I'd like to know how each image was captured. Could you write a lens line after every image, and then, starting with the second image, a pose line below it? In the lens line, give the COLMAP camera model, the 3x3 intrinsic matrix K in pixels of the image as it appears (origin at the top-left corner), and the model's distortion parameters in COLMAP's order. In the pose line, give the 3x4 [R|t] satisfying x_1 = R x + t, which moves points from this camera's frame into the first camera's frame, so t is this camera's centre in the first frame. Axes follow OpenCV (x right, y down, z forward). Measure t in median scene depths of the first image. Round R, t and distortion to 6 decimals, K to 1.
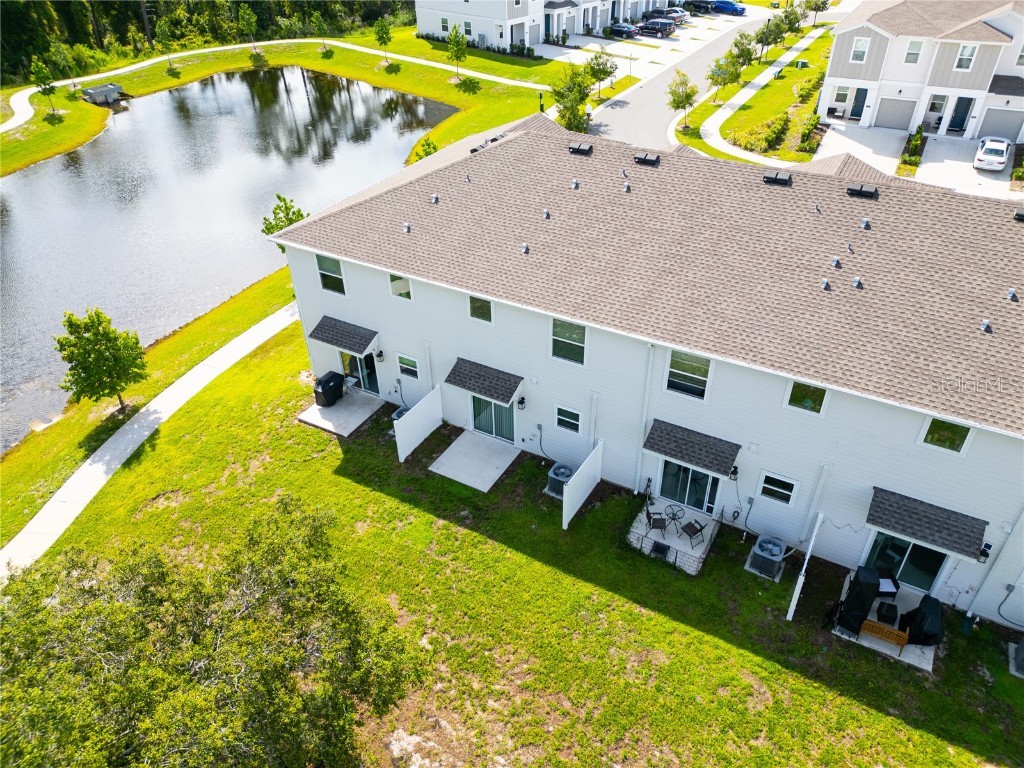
lens RADIAL K [[714.9, 0, 509.7], [0, 714.9, 382.2], [0, 0, 1]] dist [0.084135, -0.087946]
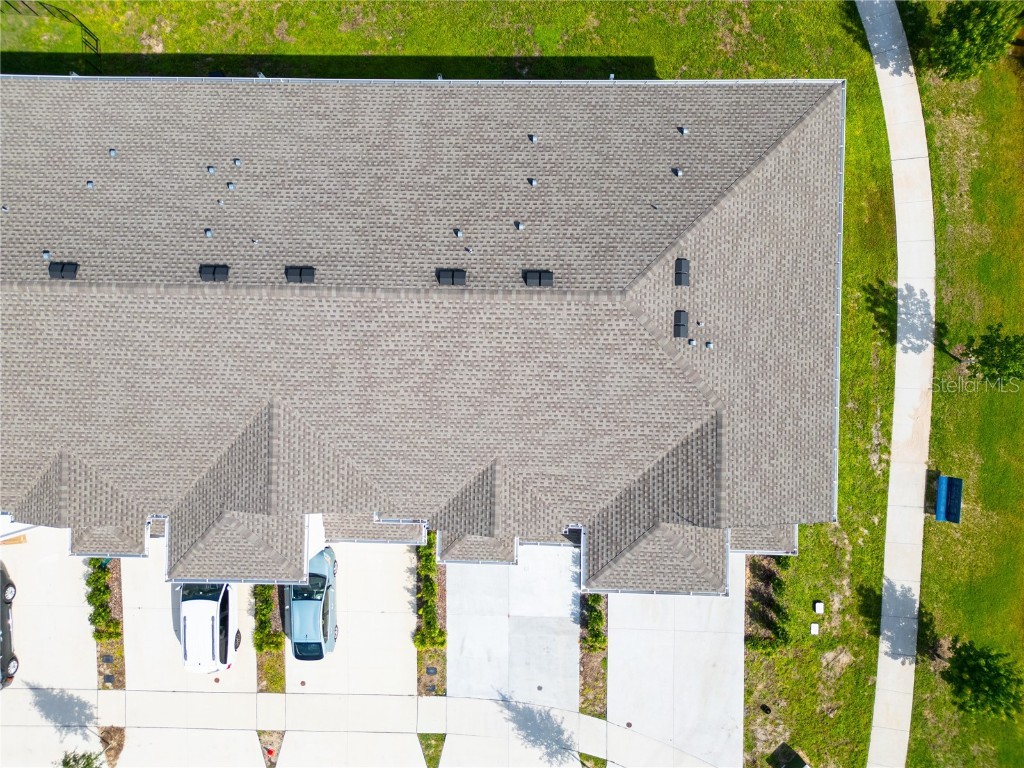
lens RADIAL K [[714.9, 0, 509.7], [0, 714.9, 382.2], [0, 0, 1]] dist [0.084135, -0.087946]
pose [[-0.873556, 0.483888, 0.052451, 0.118787], [-0.237142, -0.517244, 0.822327, -0.861305], [0.425045, 0.705911, 0.566592, 0.517437]]
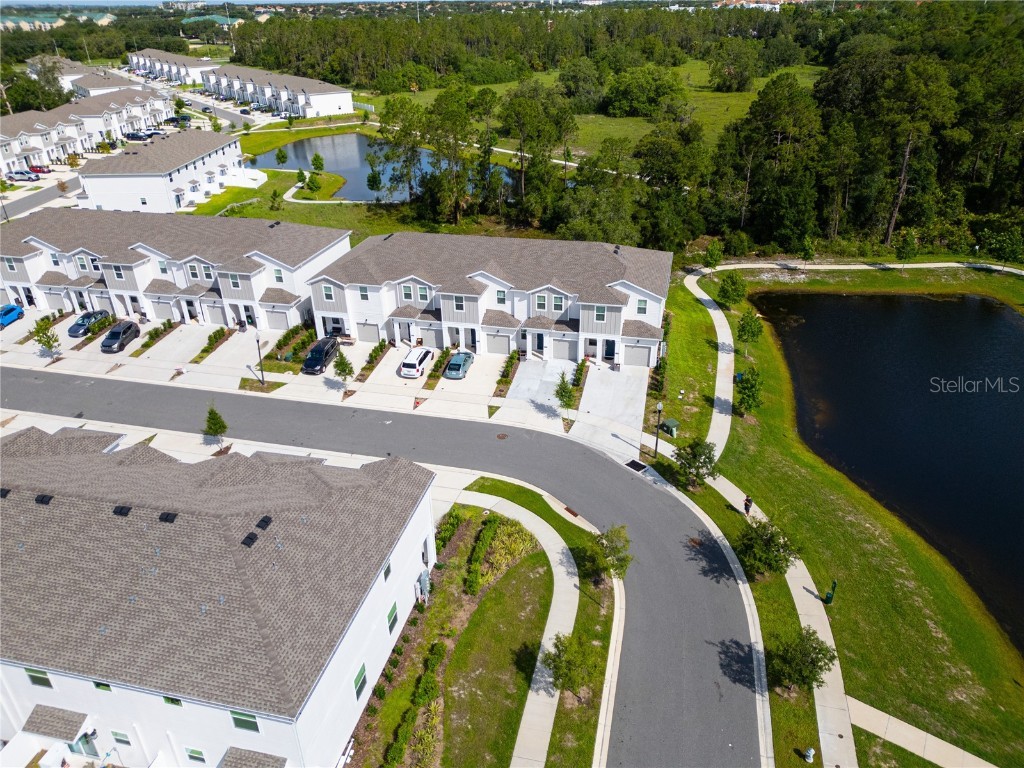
lens RADIAL K [[711.8, 0, 509.4], [0, 711.8, 381.6], [0, 0, 1]] dist [0.092762, -0.104564]
pose [[-0.960046, 0.162147, -0.228081, 0.905277], [-0.129907, 0.463663, 0.876436, -2.090378], [0.247864, 0.871048, -0.424074, 2.180843]]
